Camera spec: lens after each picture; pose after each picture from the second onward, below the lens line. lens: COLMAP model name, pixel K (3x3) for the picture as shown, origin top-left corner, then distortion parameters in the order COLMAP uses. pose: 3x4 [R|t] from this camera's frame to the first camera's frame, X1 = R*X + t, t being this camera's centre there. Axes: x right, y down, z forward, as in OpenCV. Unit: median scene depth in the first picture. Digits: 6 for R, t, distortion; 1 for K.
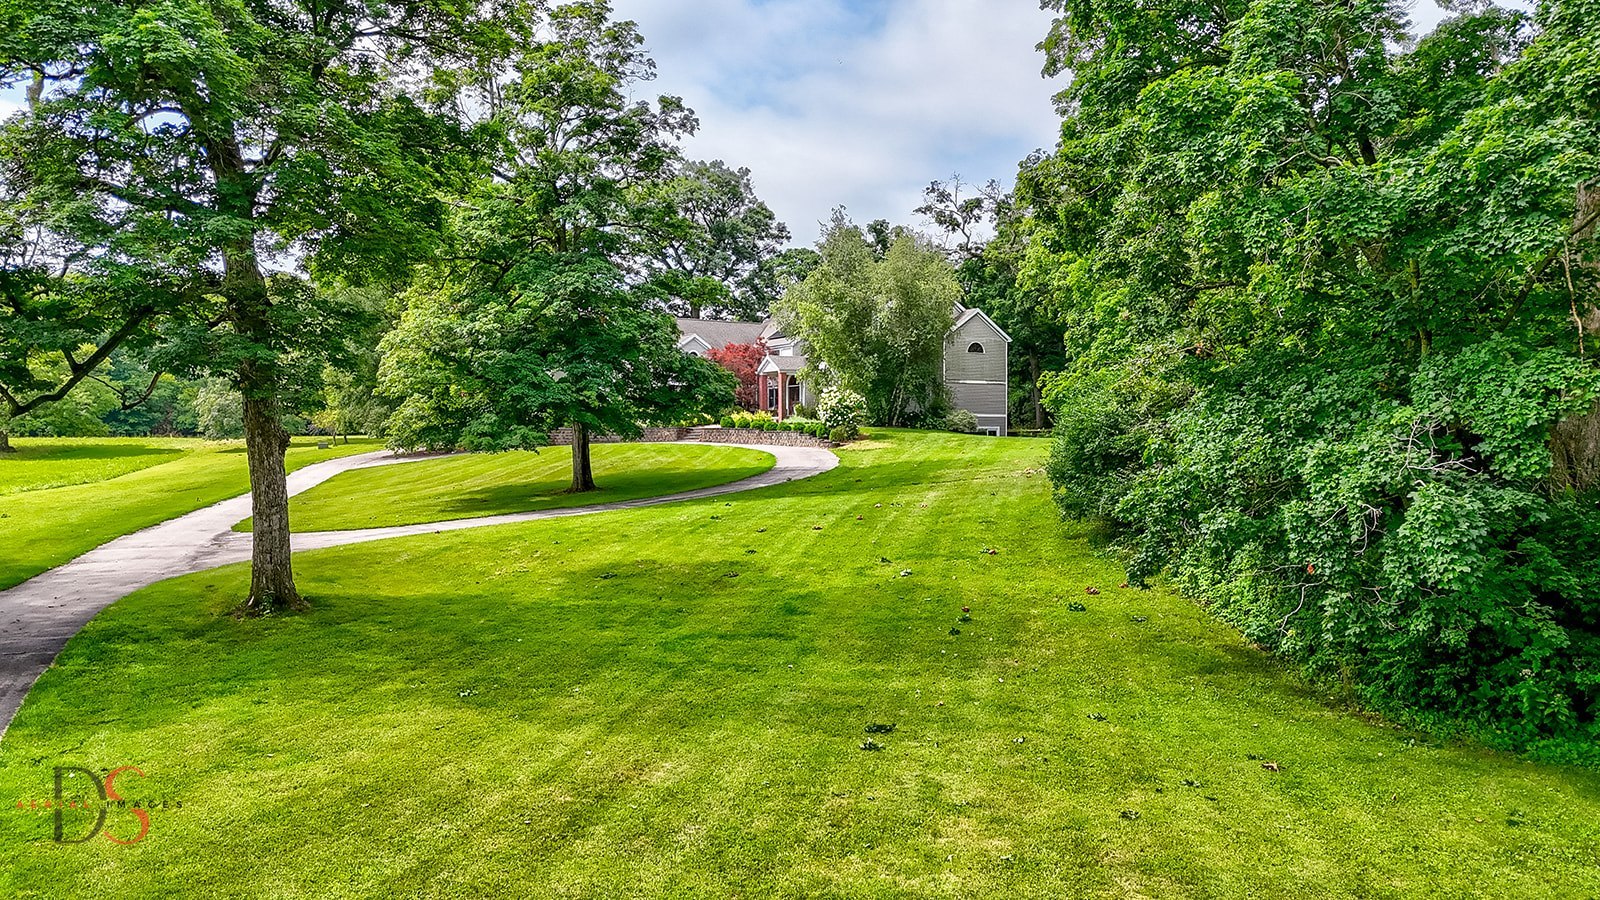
lens RADIAL K [[1139.9, 0, 798.3], [0, 1139.9, 452.8], [0, 0, 1]] dist [0.032334, 0.001596]
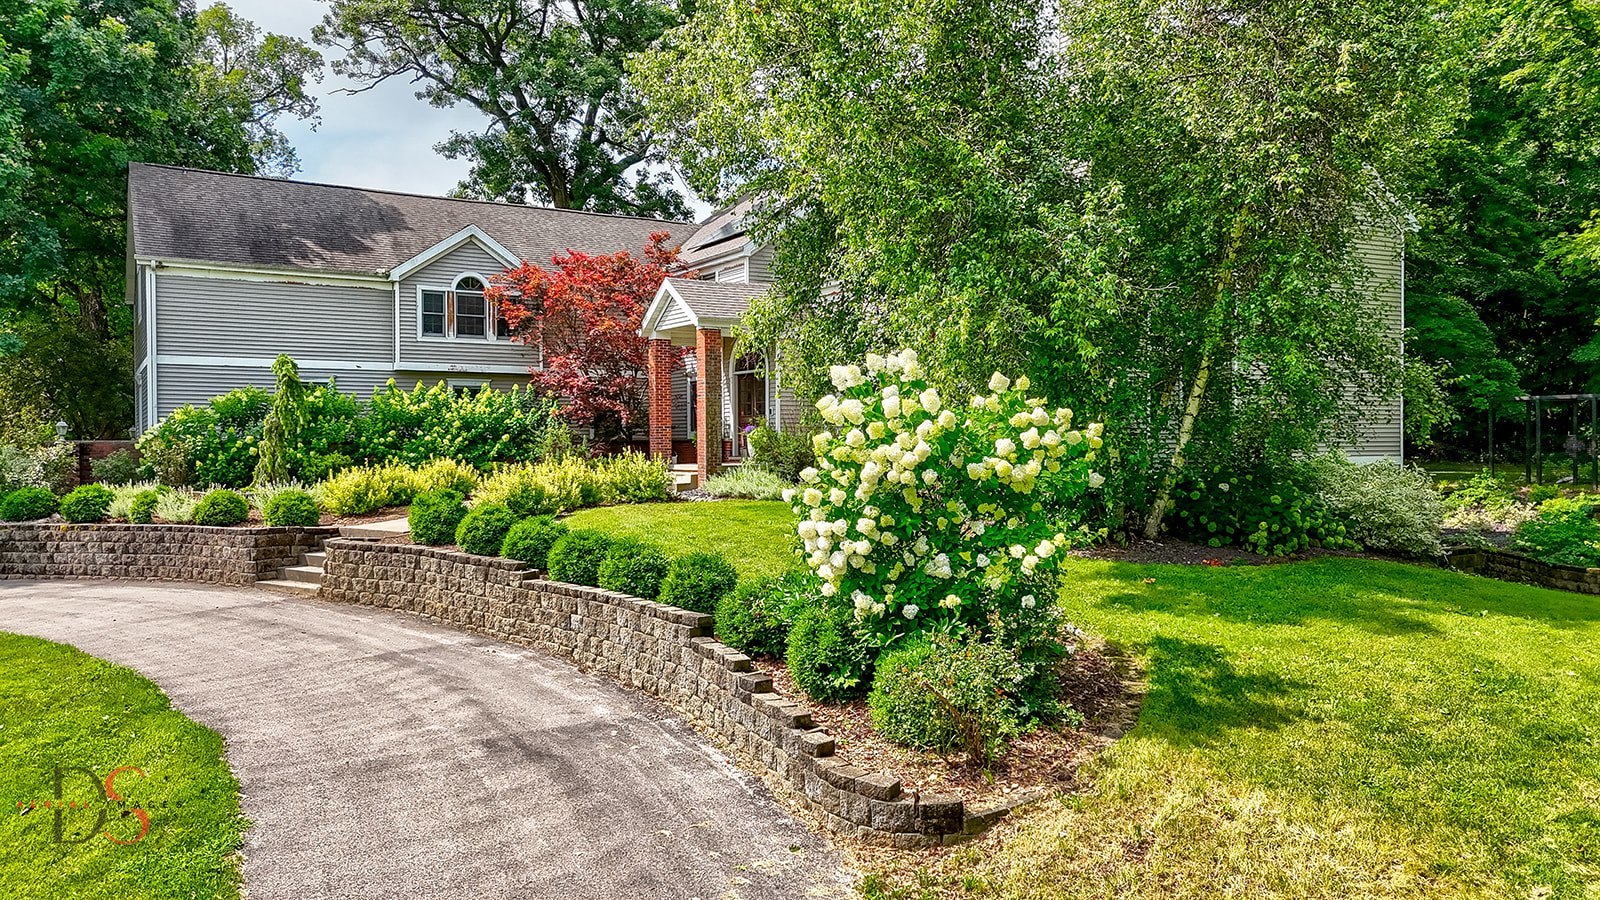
lens RADIAL K [[1139.9, 0, 801.3], [0, 1139.9, 450.9], [0, 0, 1]] dist [0.032334, 0.001596]
pose [[0.999878, 0.010721, -0.011338, 0.016678], [-0.010741, 0.999941, -0.001774, -0.037947], [0.011319, 0.001895, 0.999934, 0.718261]]
